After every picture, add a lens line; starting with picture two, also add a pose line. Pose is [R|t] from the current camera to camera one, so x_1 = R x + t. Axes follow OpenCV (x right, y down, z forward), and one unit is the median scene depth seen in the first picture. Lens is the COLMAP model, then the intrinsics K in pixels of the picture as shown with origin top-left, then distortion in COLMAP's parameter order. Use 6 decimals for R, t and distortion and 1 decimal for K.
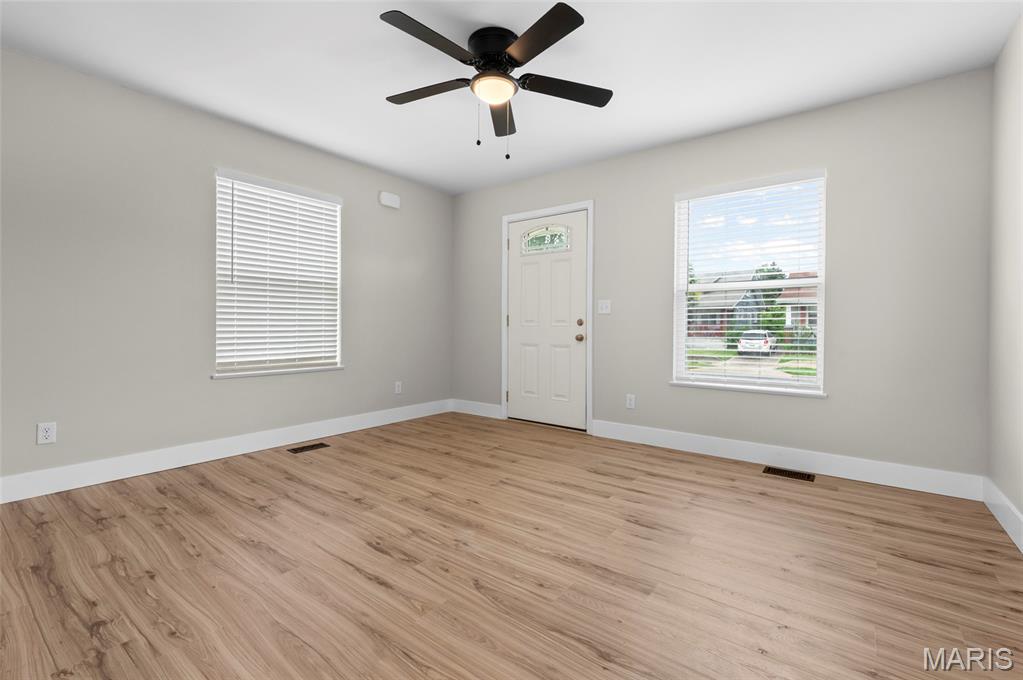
lens RADIAL K [[430.5, 0, 509.6], [0, 430.5, 329.1], [0, 0, 1]] dist [-0.002904, -0.000633]
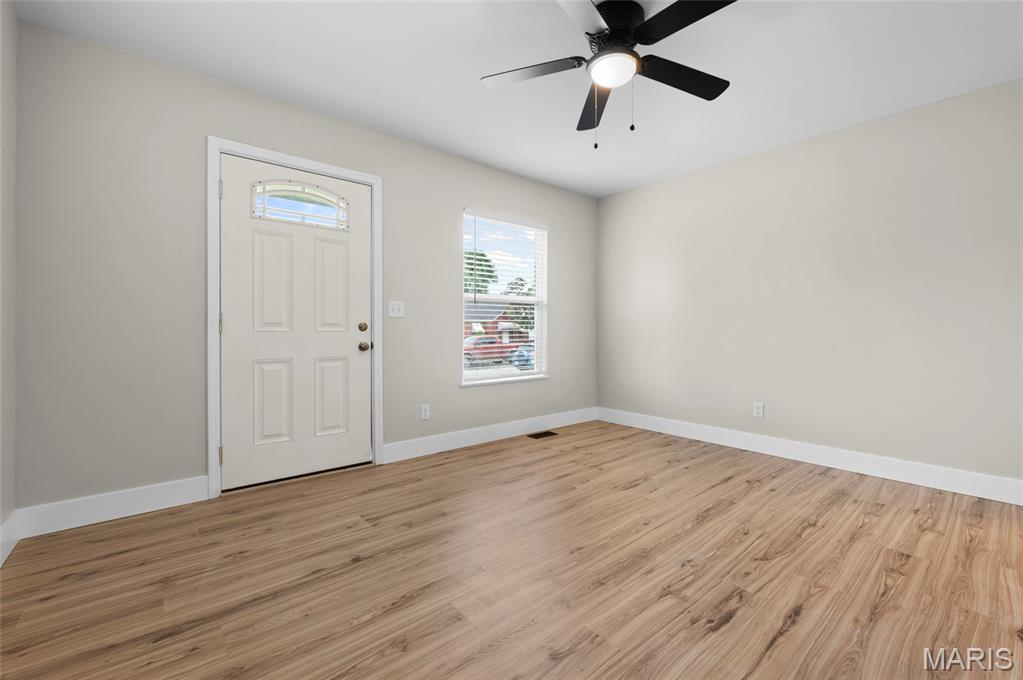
lens RADIAL K [[430.5, 0, 509.6], [0, 430.5, 329.1], [0, 0, 1]] dist [-0.002904, -0.000633]
pose [[0.220239, -0.003709, 0.975439, -0.902380], [0.007334, 0.999971, 0.002146, -0.017955], [-0.975418, 0.006682, 0.220259, 0.944621]]
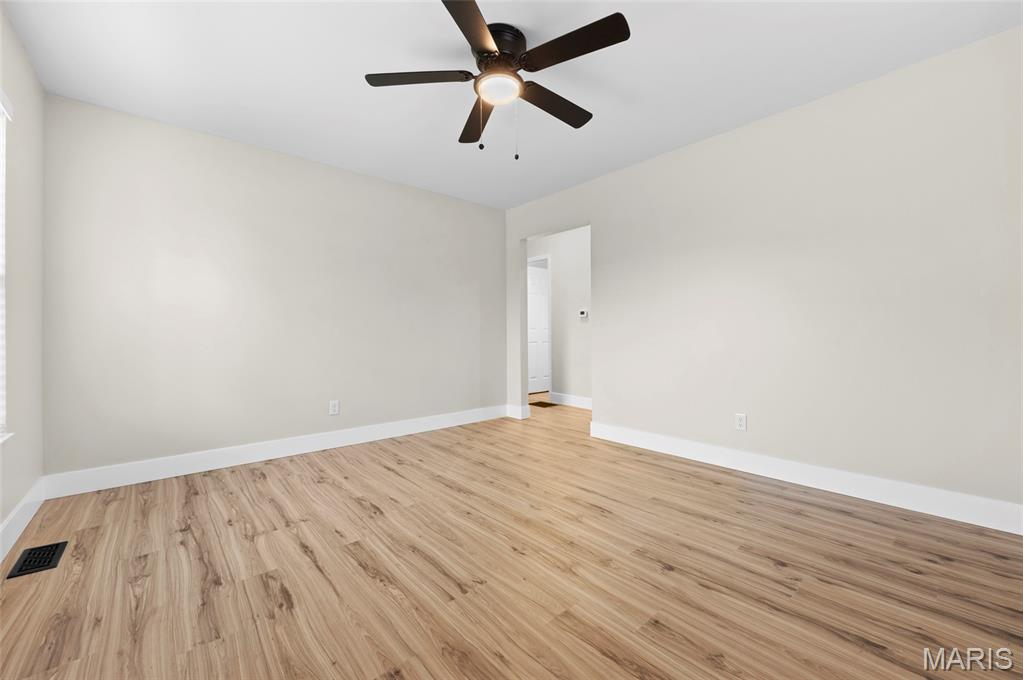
lens RADIAL K [[418.6, 0, 511.5], [0, 418.6, 311.2], [0, 0, 1]] dist [0.013759, 0.000232]
pose [[-0.980501, 0.009567, 0.196281, -0.234013], [0.001487, 0.999147, -0.041274, -0.019140], [-0.196508, -0.040177, -0.979679, 1.804462]]
